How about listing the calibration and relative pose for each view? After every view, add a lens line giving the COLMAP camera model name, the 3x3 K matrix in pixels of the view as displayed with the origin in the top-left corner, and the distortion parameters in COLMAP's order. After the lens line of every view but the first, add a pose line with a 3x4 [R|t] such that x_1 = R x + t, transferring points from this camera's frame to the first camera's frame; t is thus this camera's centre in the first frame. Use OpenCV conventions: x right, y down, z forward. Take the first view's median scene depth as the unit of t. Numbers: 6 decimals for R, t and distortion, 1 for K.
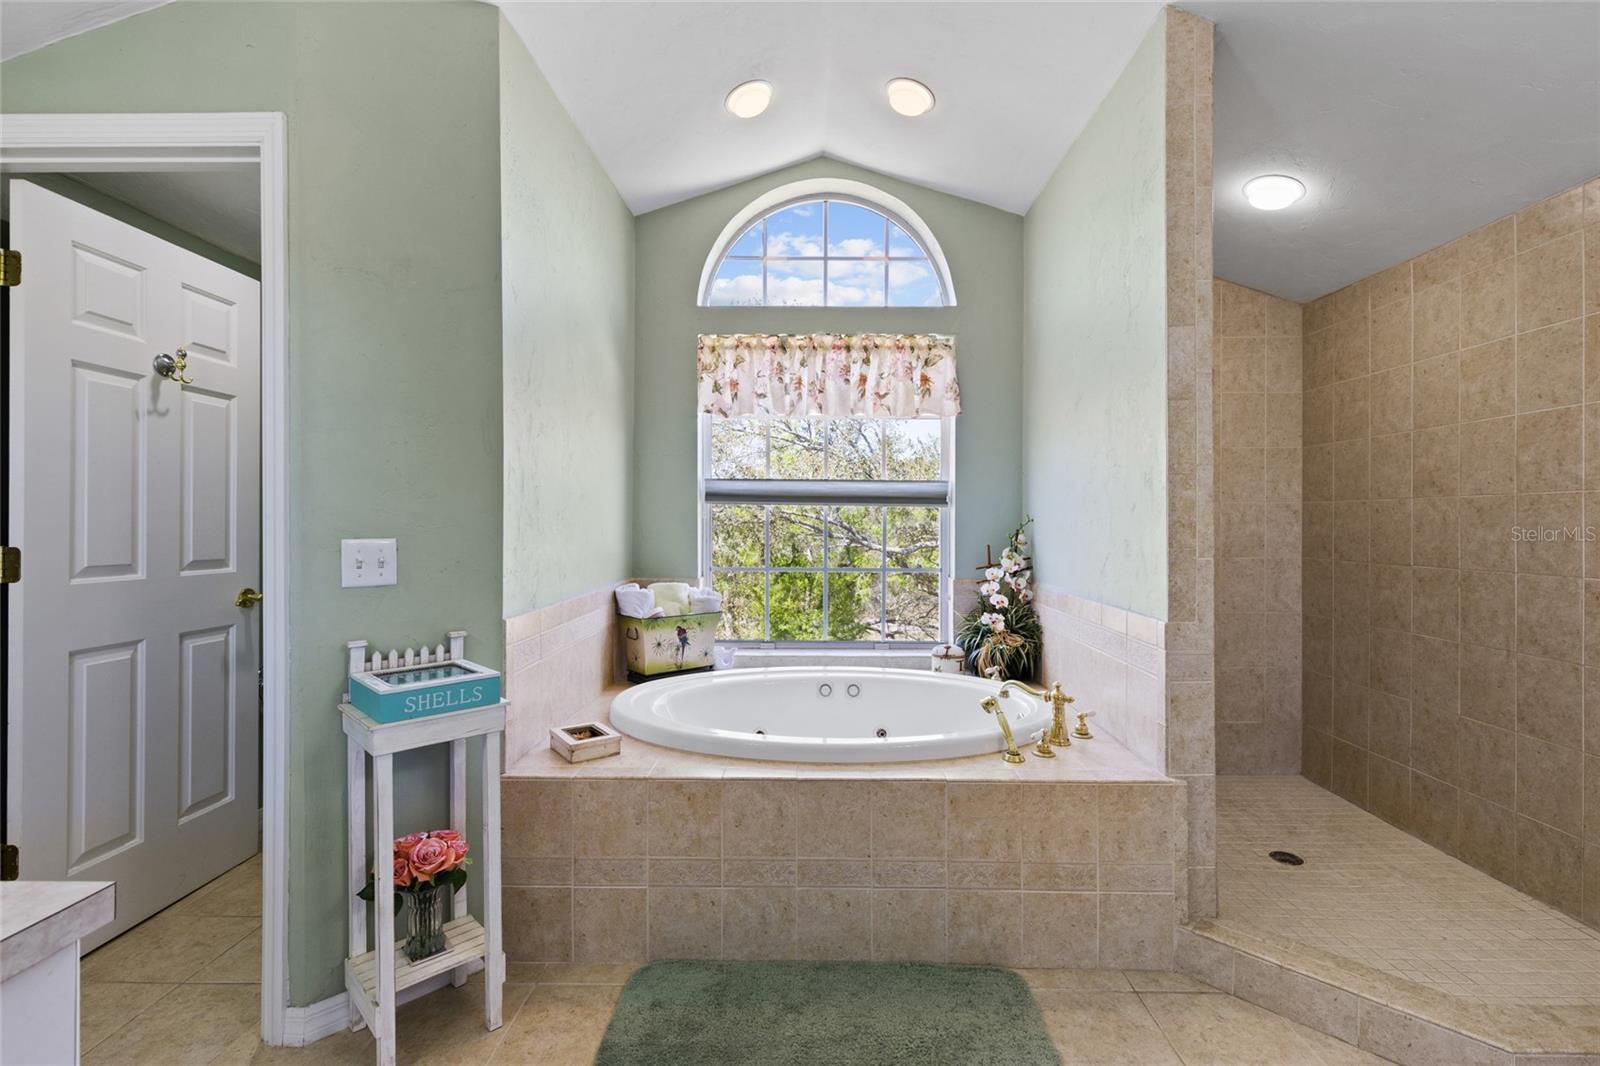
lens RADIAL K [[722.9, 0, 806.8], [0, 722.9, 524.5], [0, 0, 1]] dist [0.003969, 0.000611]
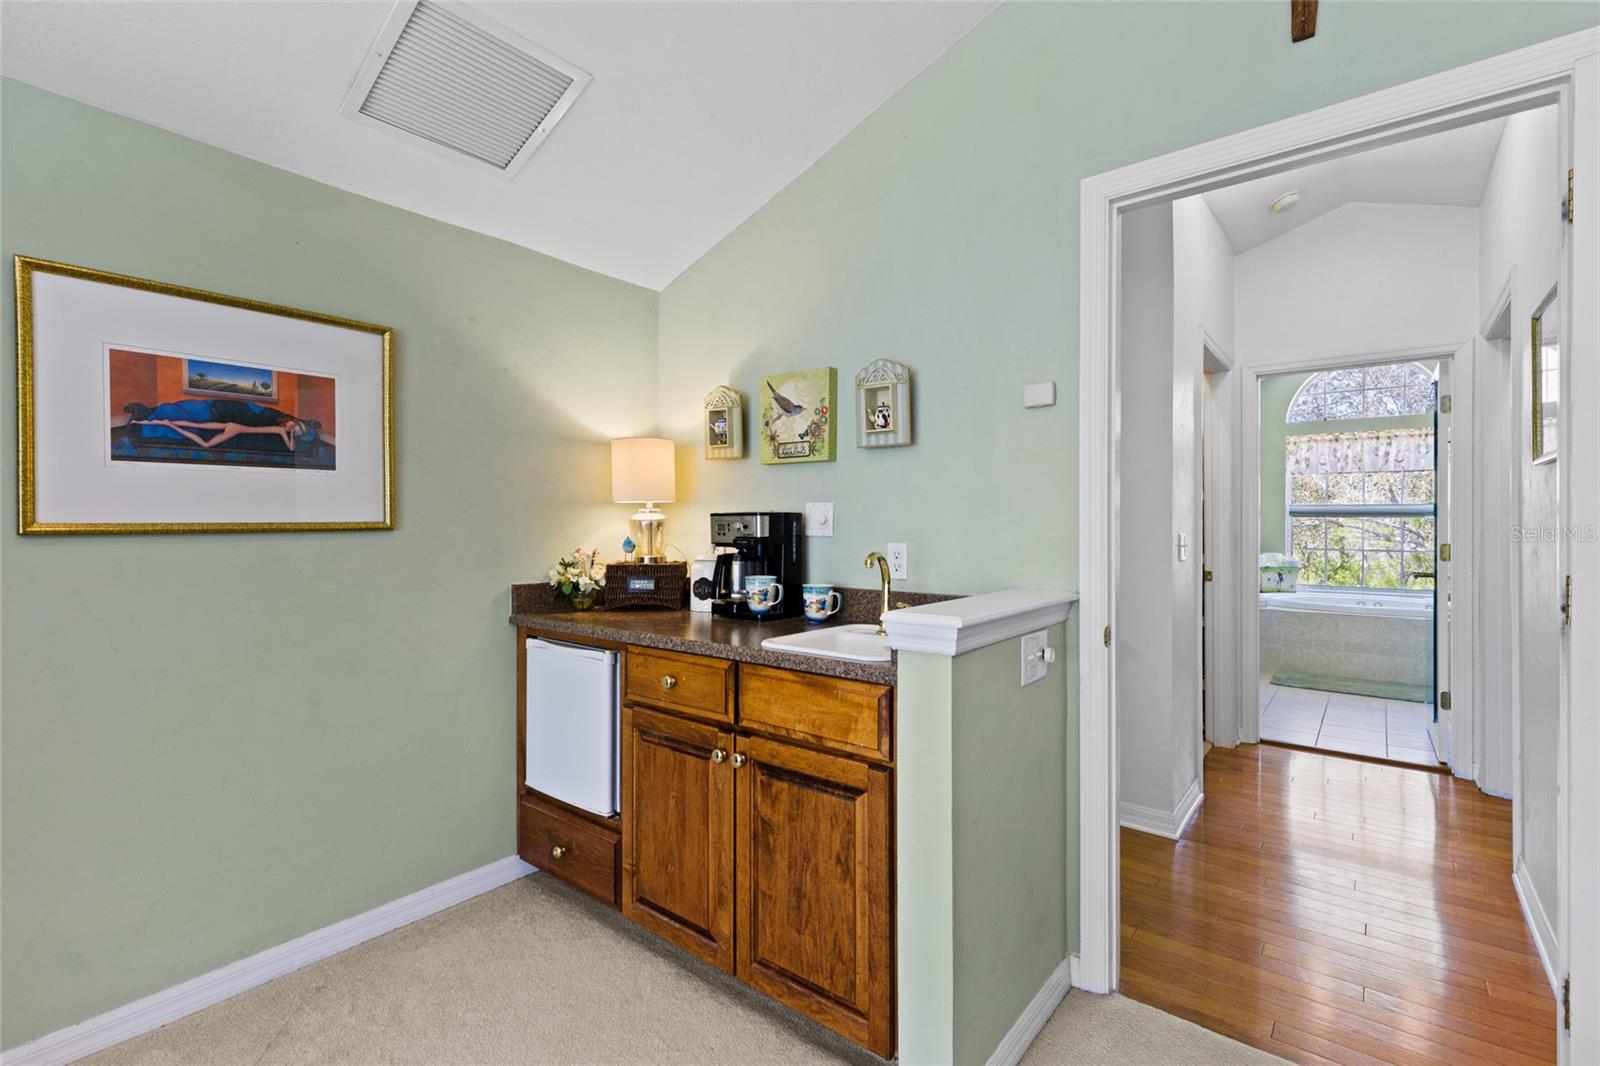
lens RADIAL K [[722.9, 0, 806.8], [0, 722.9, 524.5], [0, 0, 1]] dist [0.003969, 0.000611]
pose [[0.793352, 0.002892, -0.608757, 0.026474], [-0.005237, 0.999984, -0.002075, 0.004734], [0.608741, 0.004834, 0.793354, -1.521751]]
